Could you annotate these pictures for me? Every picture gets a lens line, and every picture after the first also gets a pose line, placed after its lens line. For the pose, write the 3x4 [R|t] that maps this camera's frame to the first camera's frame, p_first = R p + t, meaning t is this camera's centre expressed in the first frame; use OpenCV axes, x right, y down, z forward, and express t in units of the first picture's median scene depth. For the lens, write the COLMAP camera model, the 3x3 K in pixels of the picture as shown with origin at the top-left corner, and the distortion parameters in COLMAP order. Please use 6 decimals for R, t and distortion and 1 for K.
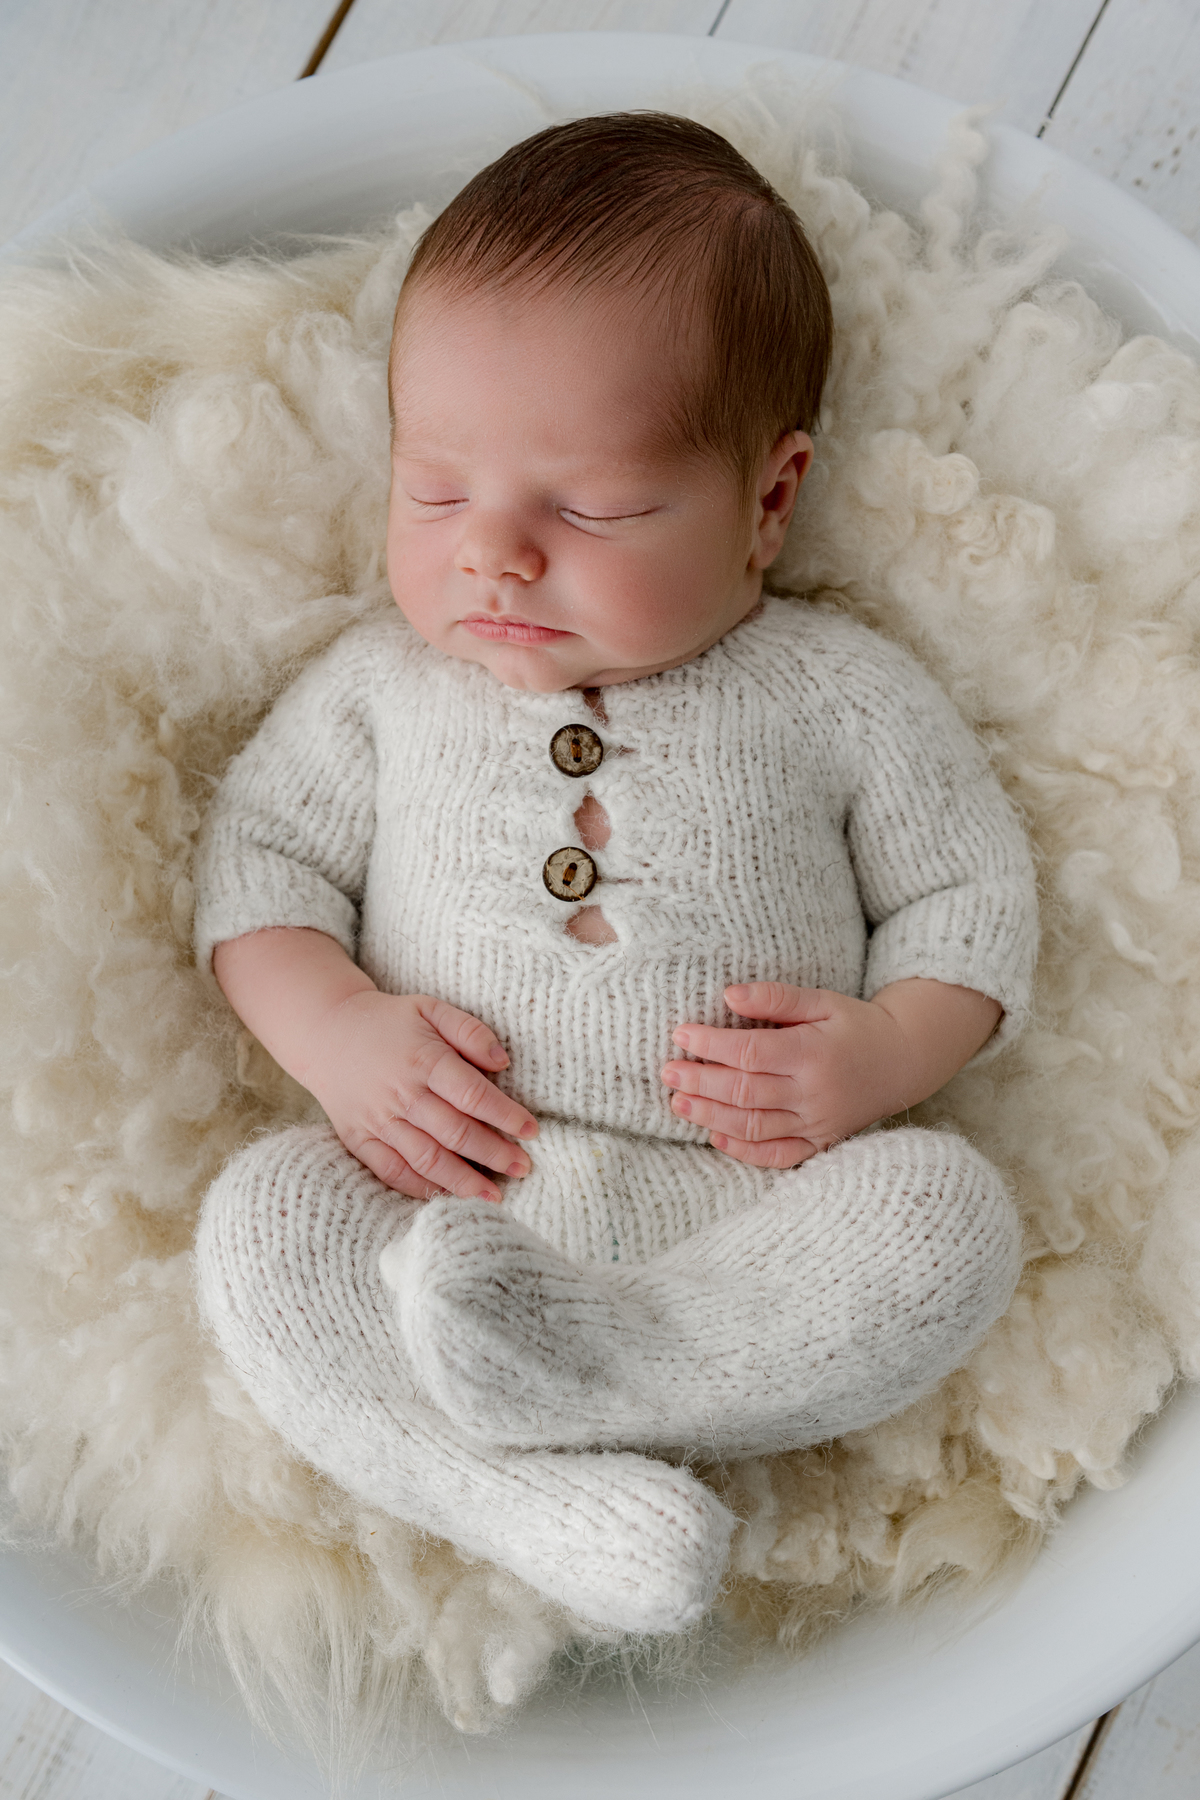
lens RADIAL K [[2289.2, 0, 600.0], [0, 2289.2, 900.0], [0, 0, 1]] dist [-0.135604, 0.759491]
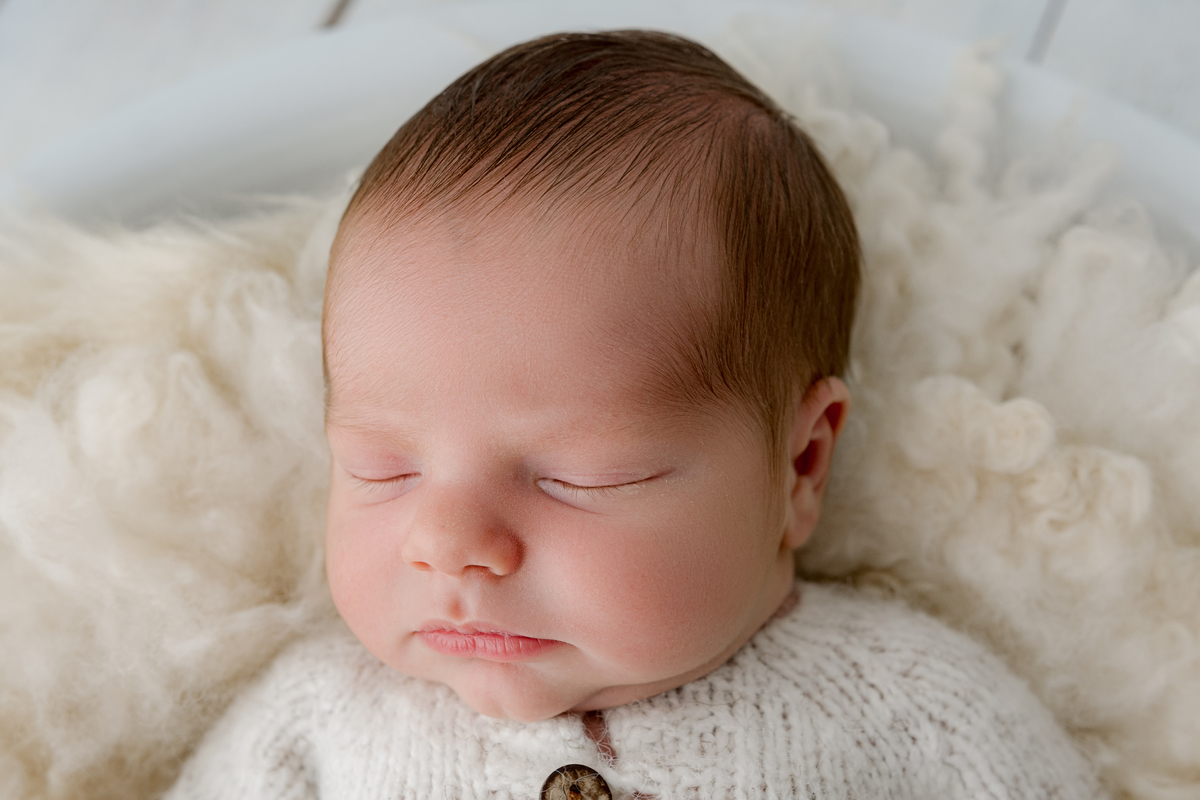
lens RADIAL K [[1526.5, 0, 582.3], [0, 1526.5, 398.5], [0, 0, 1]] dist [-0.002793, -0.047727]
pose [[0.998936, -0.045576, -0.006984, 0.001743], [0.042227, 0.965121, -0.258376, -0.060681], [0.018516, 0.257806, 0.966019, 0.466669]]
